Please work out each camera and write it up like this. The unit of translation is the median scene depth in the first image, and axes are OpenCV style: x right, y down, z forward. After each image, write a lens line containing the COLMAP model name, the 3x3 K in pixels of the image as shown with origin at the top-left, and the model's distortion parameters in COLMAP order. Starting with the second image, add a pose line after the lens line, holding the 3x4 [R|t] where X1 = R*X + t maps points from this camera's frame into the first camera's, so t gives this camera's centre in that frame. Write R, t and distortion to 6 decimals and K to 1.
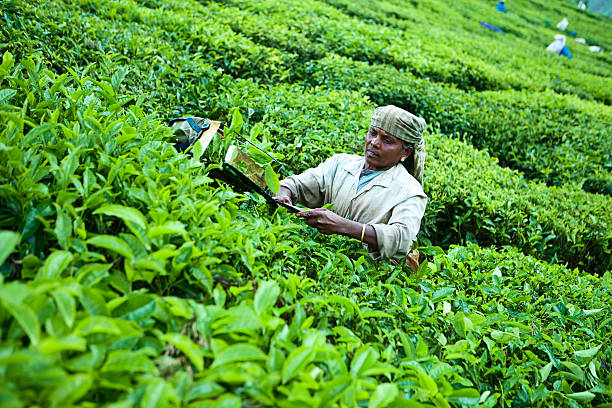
lens RADIAL K [[730.2, 0, 306.0], [0, 730.2, 204.0], [0, 0, 1]] dist [-0.028132, 0.092961]
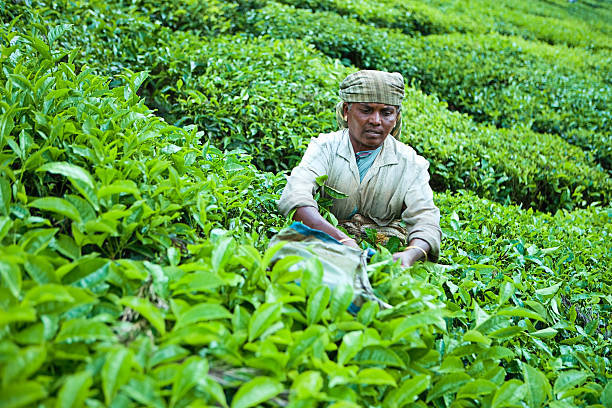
lens RADIAL K [[730.2, 0, 306.0], [0, 730.2, 204.0], [0, 0, 1]] dist [-0.028132, 0.092961]
pose [[0.995607, -0.056601, 0.074584, -0.009942], [0.052303, 0.996924, 0.058369, 0.007350], [-0.077658, -0.054212, 0.995505, 0.026616]]
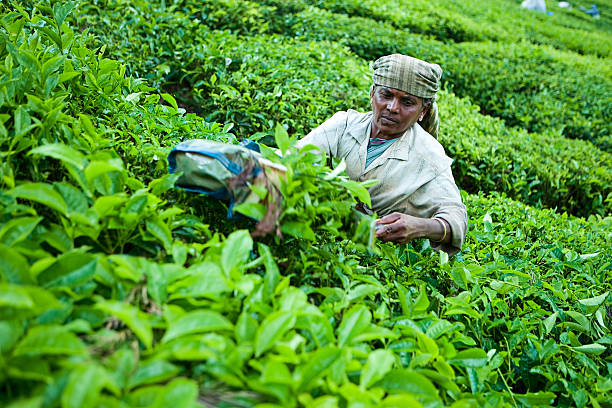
lens RADIAL K [[620.5, 0, 306.0], [0, 620.5, 204.0], [0, 0, 1]] dist [-0.017648, 0.004457]
pose [[0.999474, -0.028838, 0.014850, 0.010061], [0.027996, 0.998142, 0.054124, 0.021147], [-0.016383, -0.053680, 0.998424, 0.168402]]
